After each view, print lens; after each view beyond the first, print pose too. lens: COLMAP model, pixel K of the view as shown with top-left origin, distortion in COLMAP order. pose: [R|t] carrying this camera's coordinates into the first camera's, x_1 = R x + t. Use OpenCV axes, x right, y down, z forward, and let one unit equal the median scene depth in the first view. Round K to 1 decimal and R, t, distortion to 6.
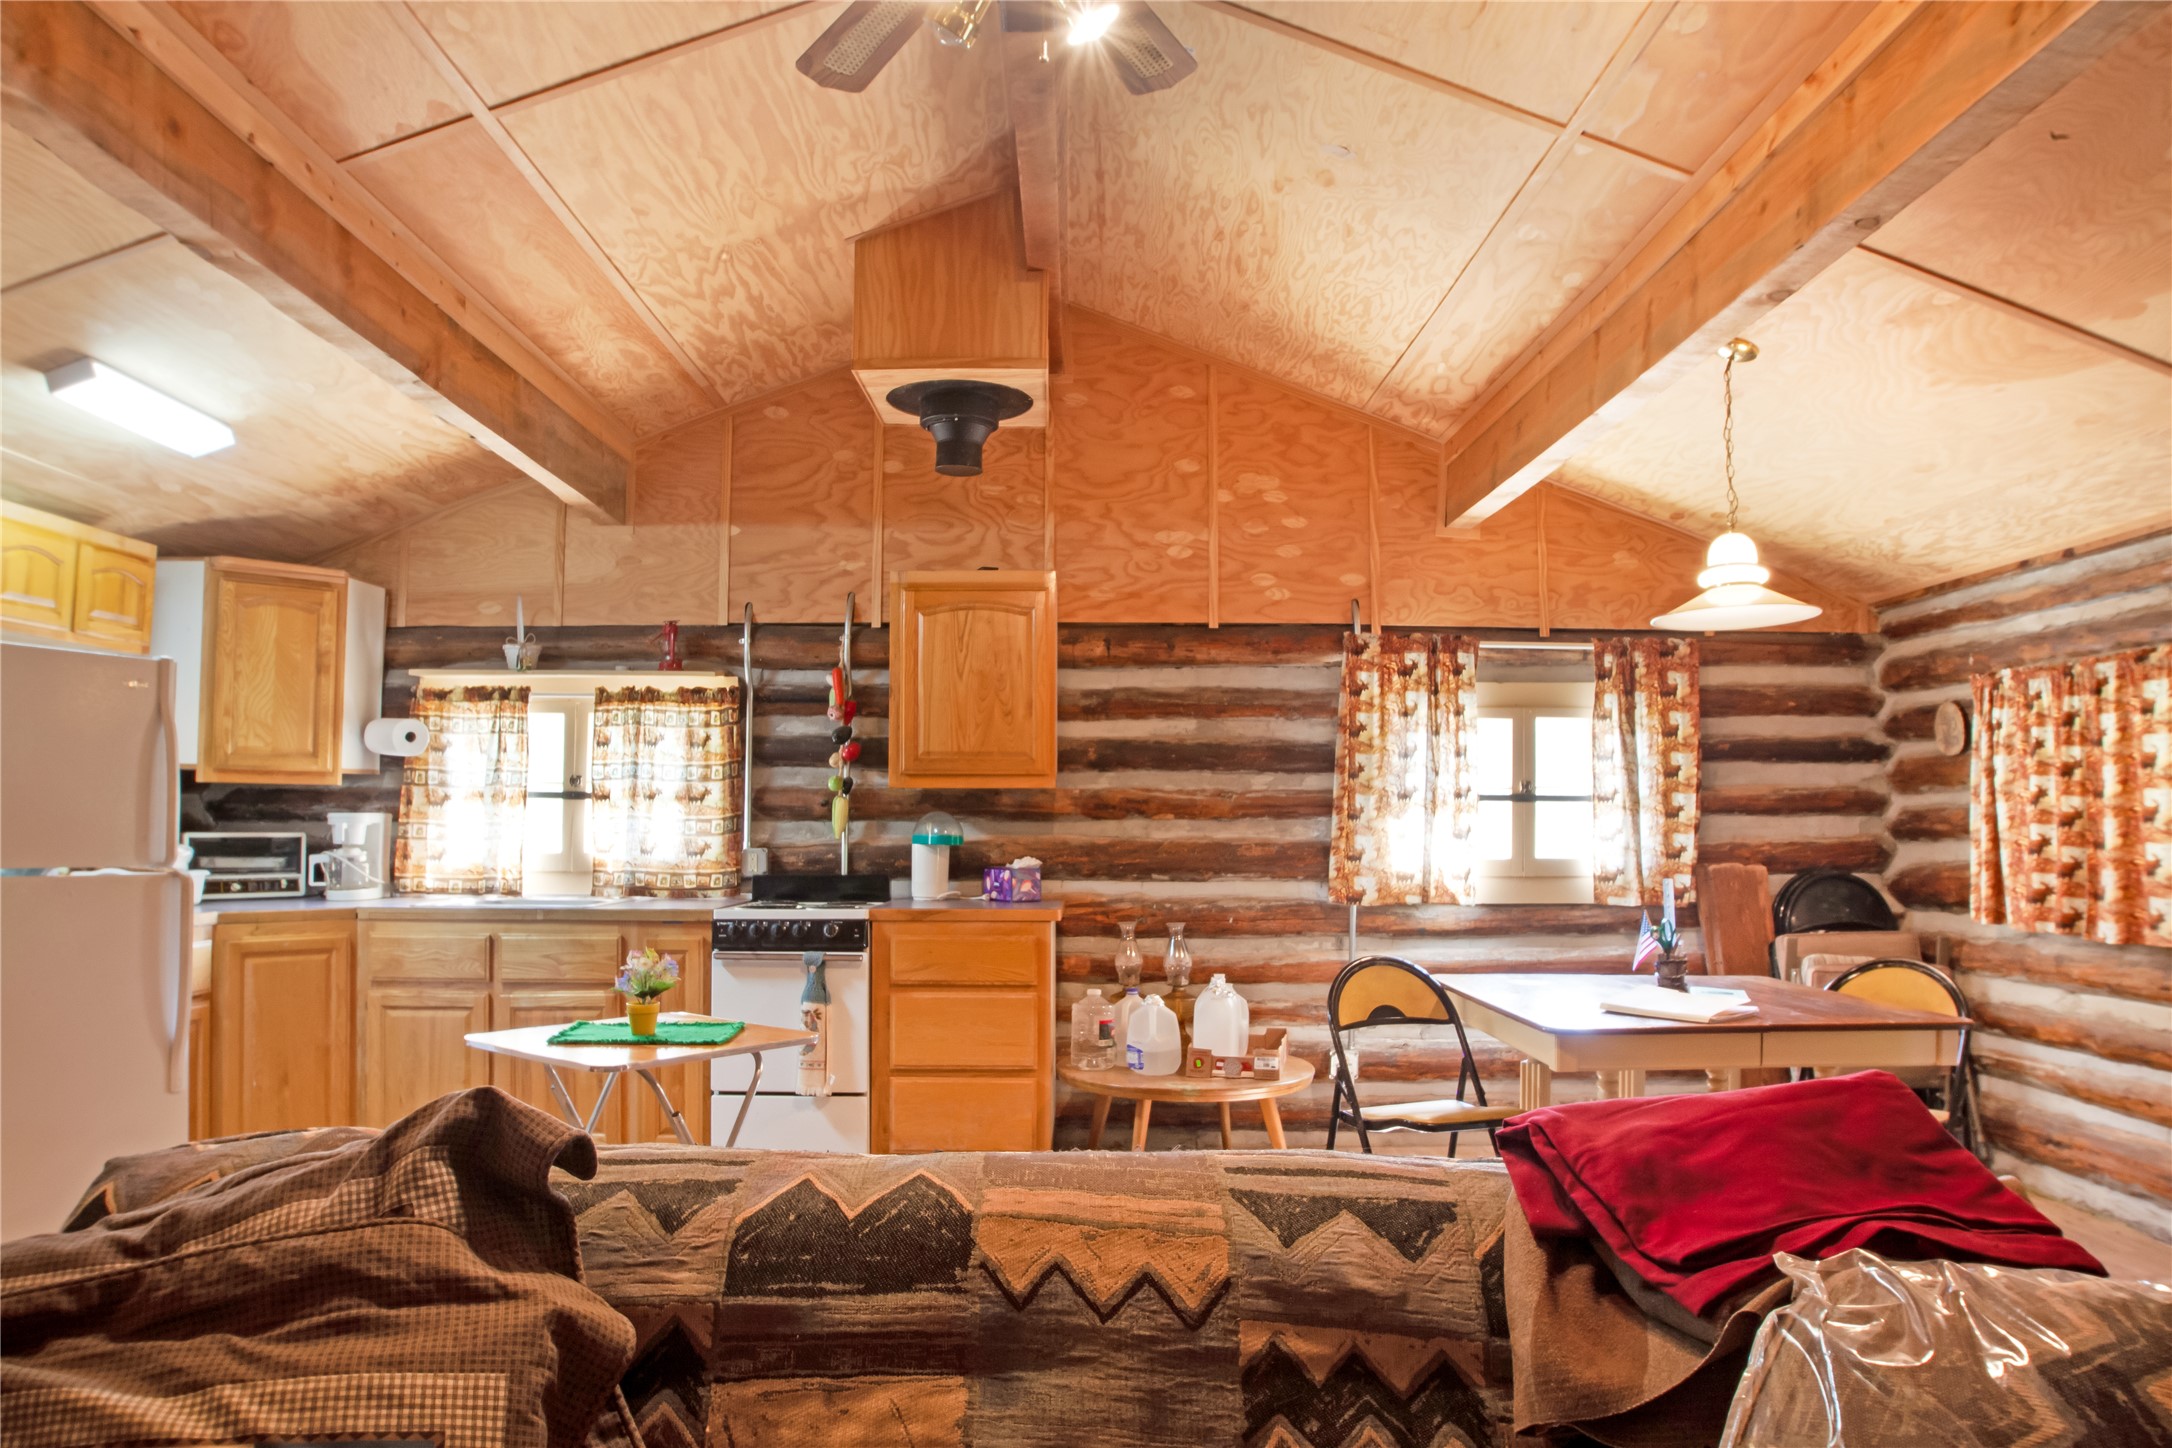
lens RADIAL K [[1424.4, 0, 1080.0], [0, 1424.4, 769.1], [0, 0, 1]] dist [-0.080636, 0.022327]
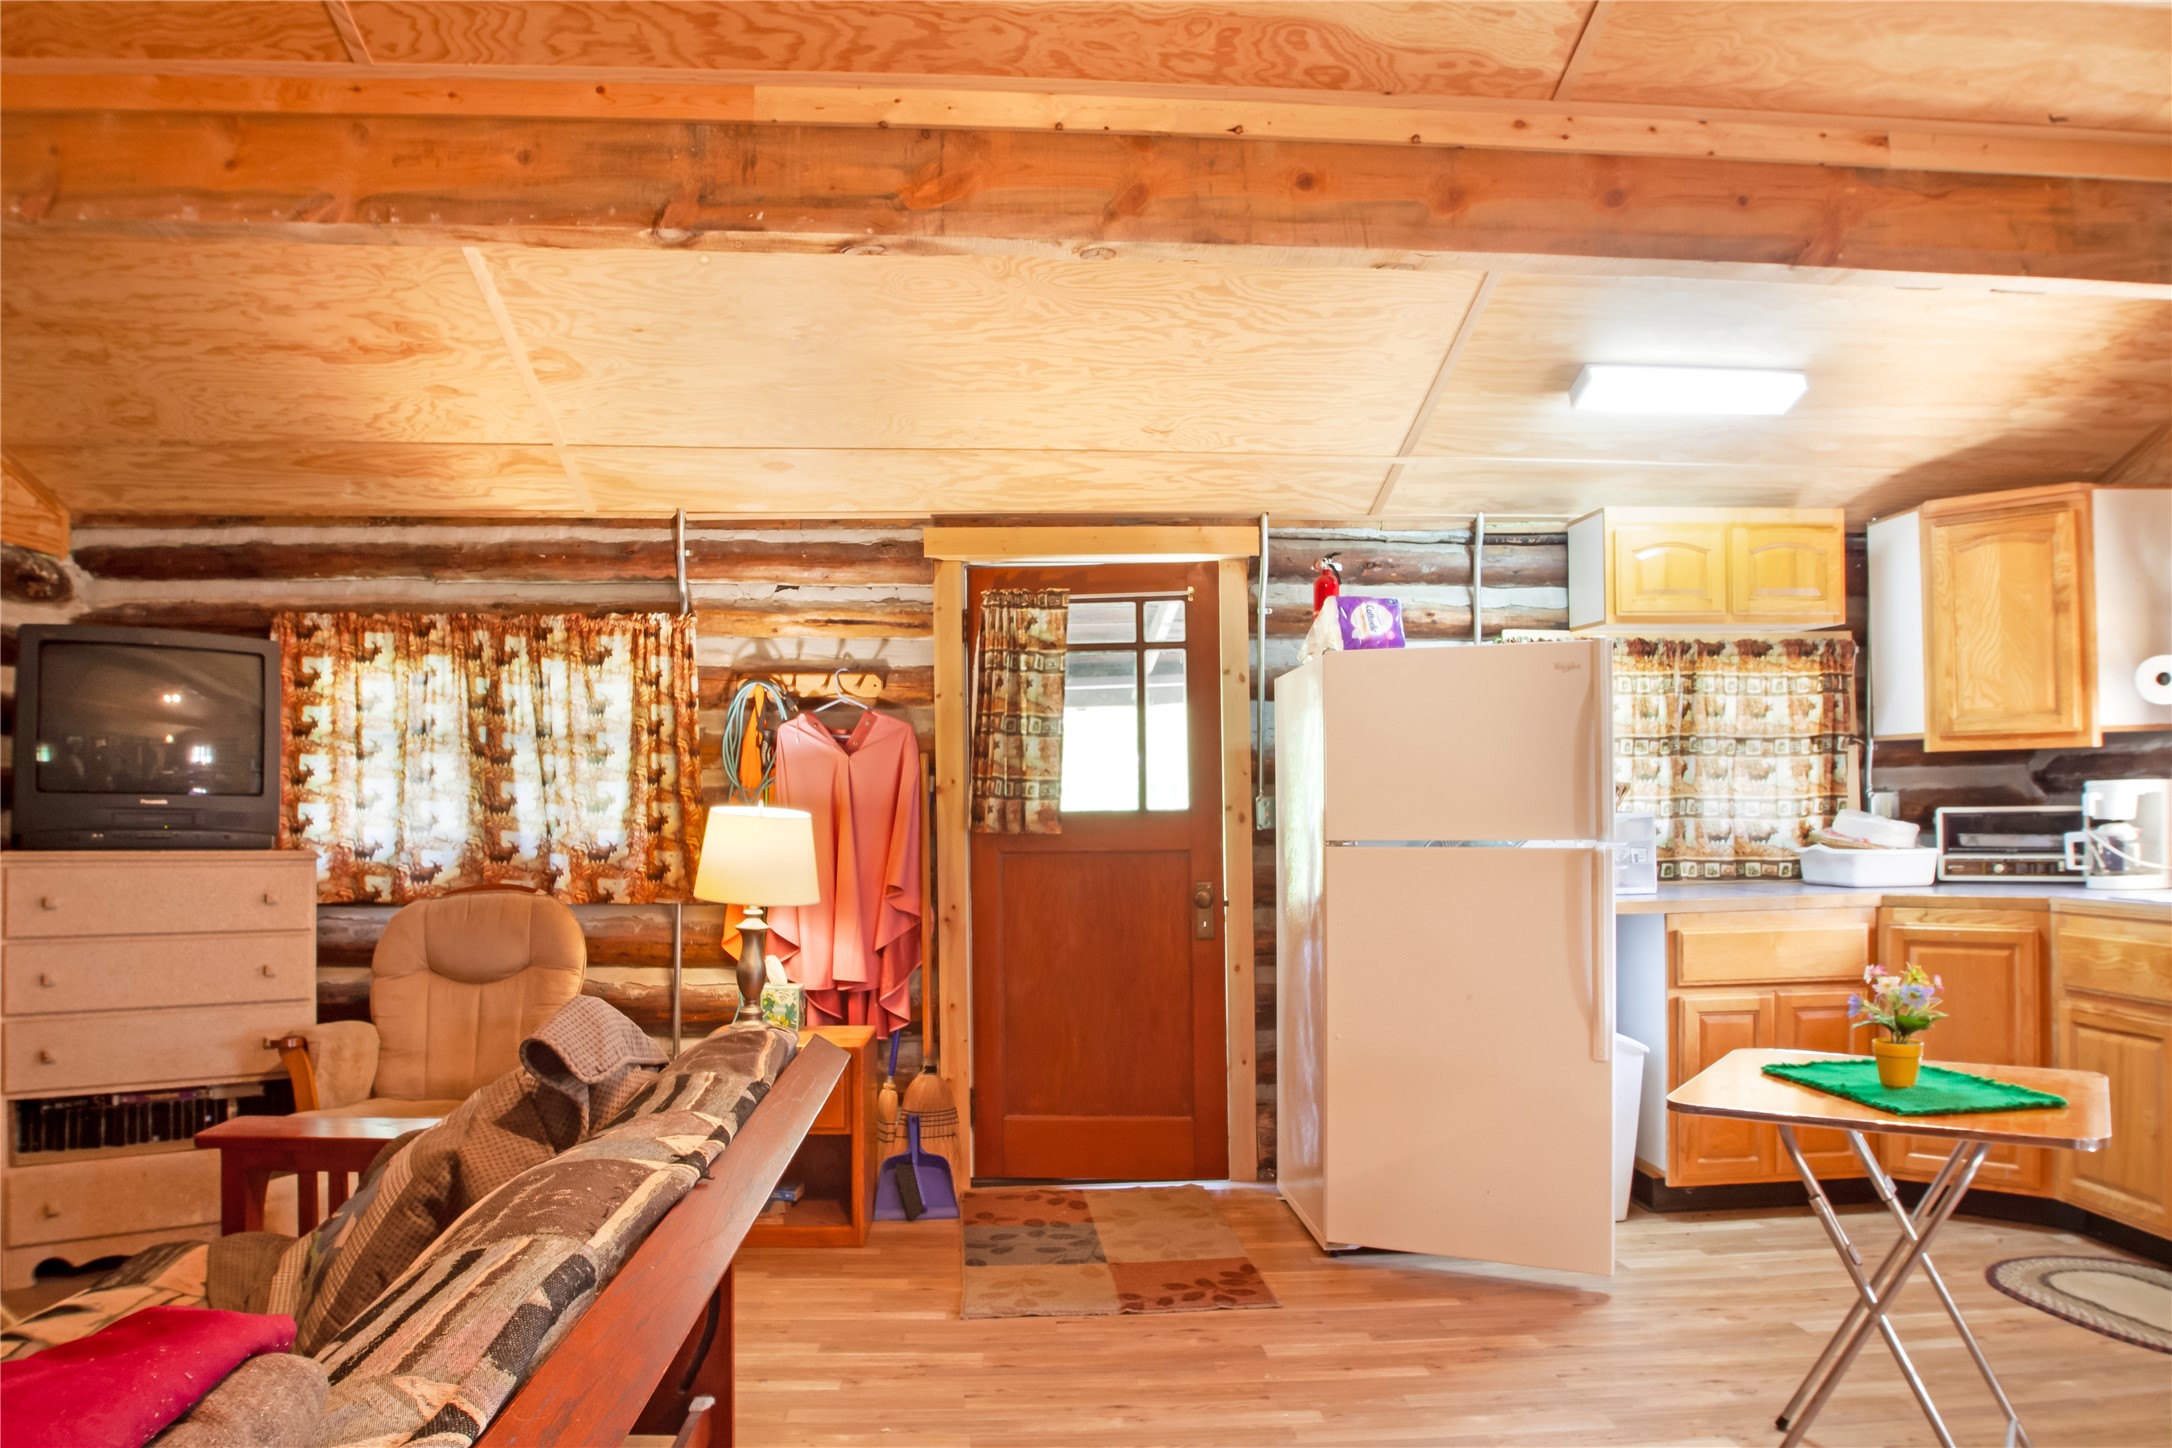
lens RADIAL K [[1436.6, 0, 1079.3], [0, 1436.6, 806.3], [0, 0, 1]] dist [-0.072895, 0.016072]
pose [[0.048688, -0.010009, -0.998764, 0.234033], [0.053816, 0.998524, -0.007383, 0.019593], [0.997363, -0.053390, 0.049155, 0.352574]]
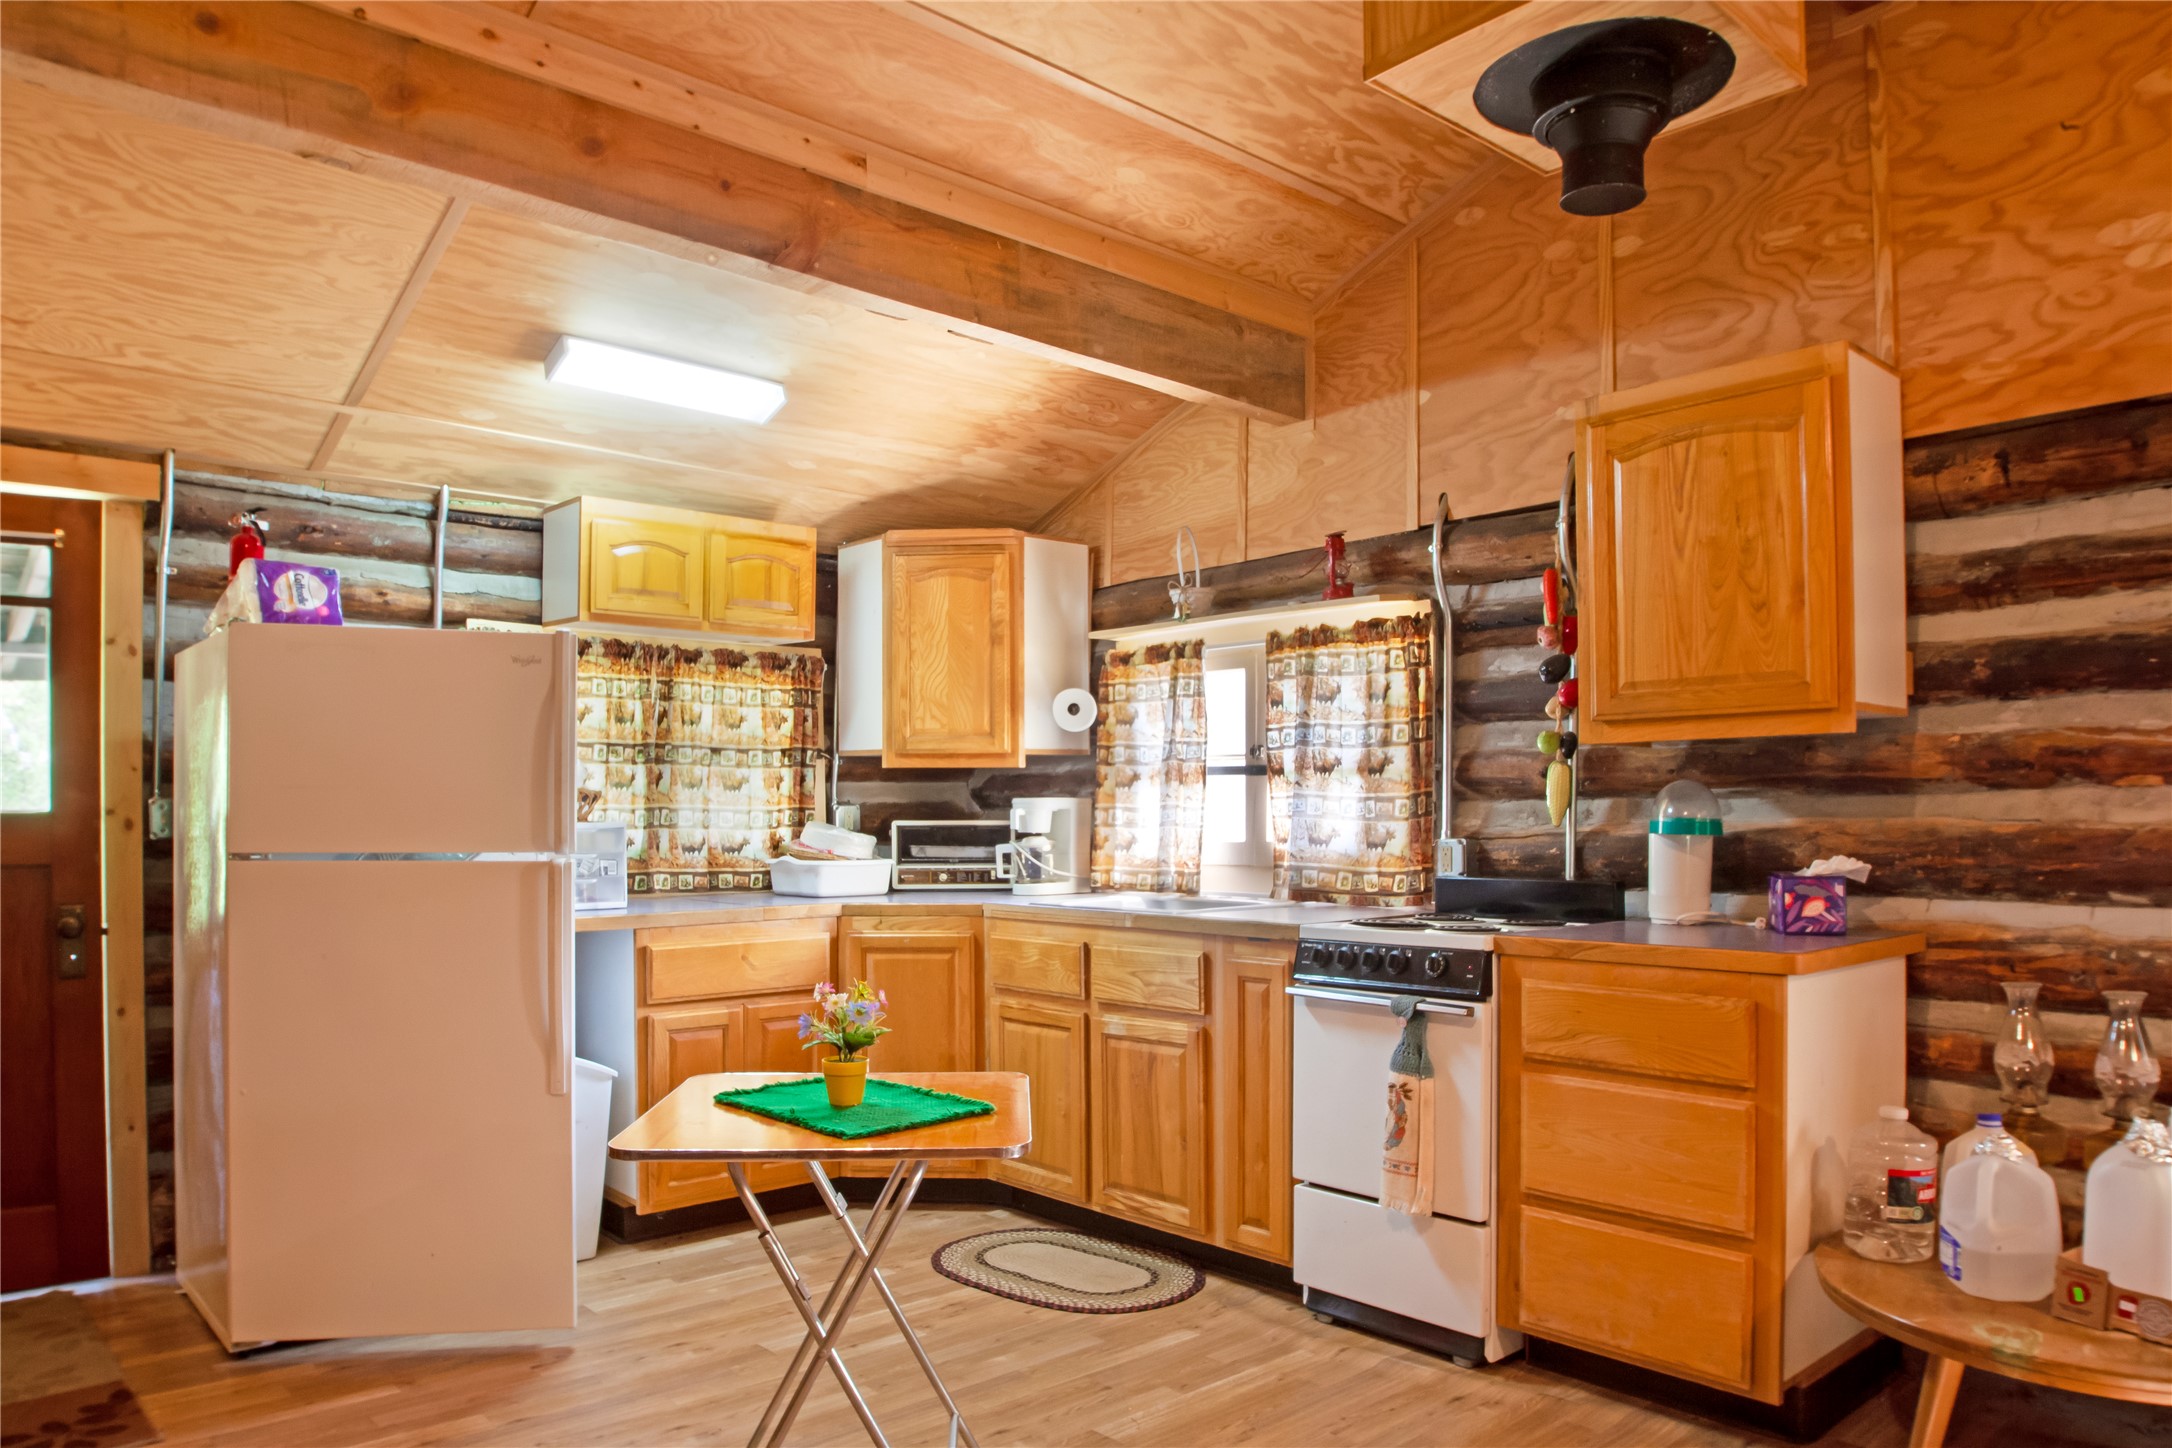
lens RADIAL K [[1436.6, 0, 1079.3], [0, 1436.6, 806.3], [0, 0, 1]] dist [-0.072895, 0.016072]
pose [[0.661104, -0.009961, -0.750228, 0.183778], [0.034901, 0.999238, 0.017487, 0.021044], [0.749482, -0.037744, 0.660947, 0.393167]]
